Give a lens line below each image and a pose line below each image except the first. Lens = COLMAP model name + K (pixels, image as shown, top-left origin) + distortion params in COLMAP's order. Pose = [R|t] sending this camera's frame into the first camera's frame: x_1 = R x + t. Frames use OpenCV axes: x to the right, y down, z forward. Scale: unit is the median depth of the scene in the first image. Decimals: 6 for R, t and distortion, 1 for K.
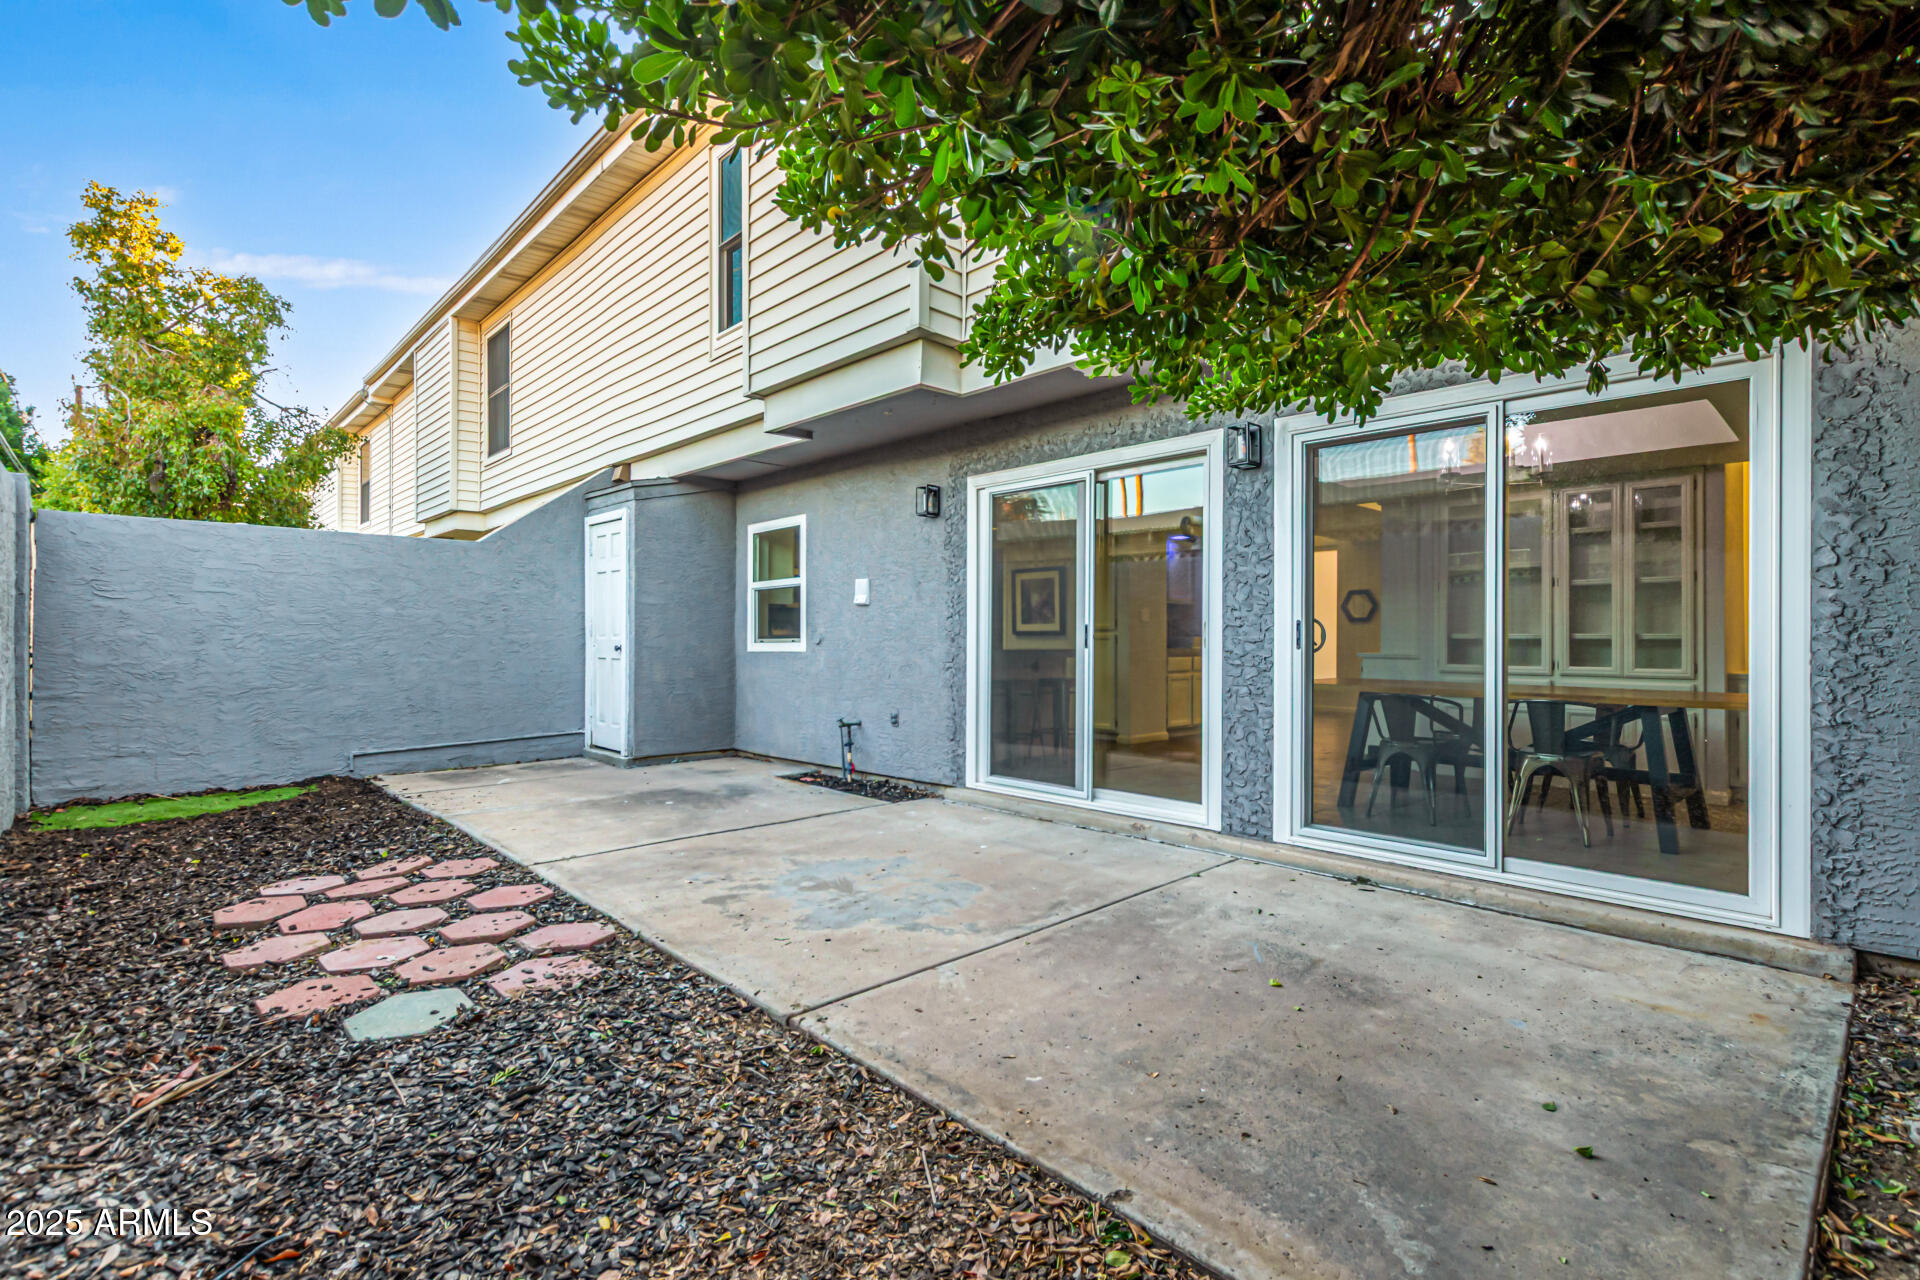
lens RADIAL K [[891.3, 0, 963.8], [0, 891.3, 641.9], [0, 0, 1]] dist [-0.003532, -0.000148]
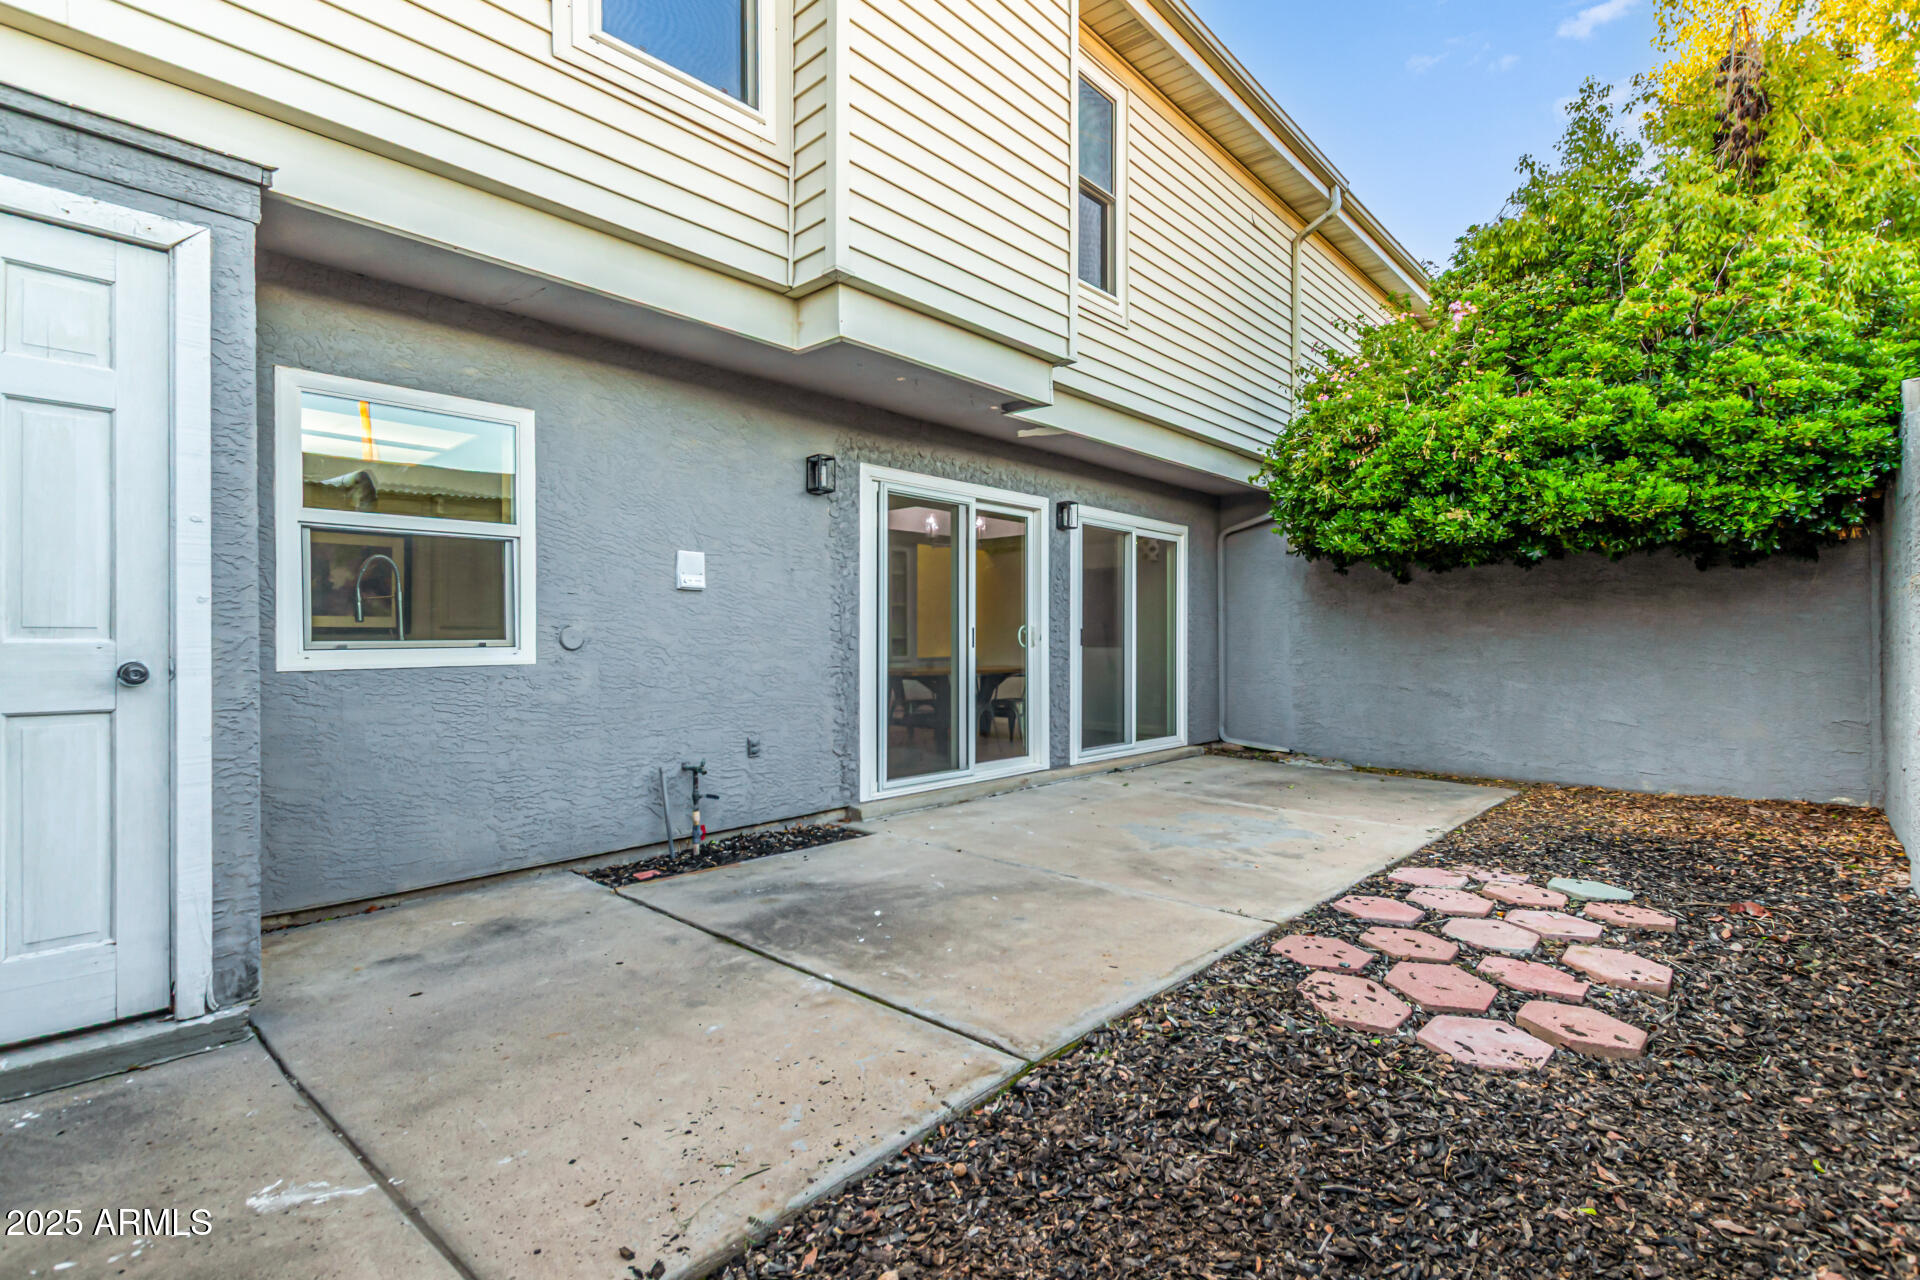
lens RADIAL K [[891.3, 0, 964.1], [0, 891.3, 637.3], [0, 0, 1]] dist [-0.003532, -0.000148]
pose [[-0.069741, -0.000877, 0.997565, -0.900299], [0.001884, 0.999998, 0.001011, -0.006696], [-0.997563, 0.001949, -0.069739, 0.947044]]
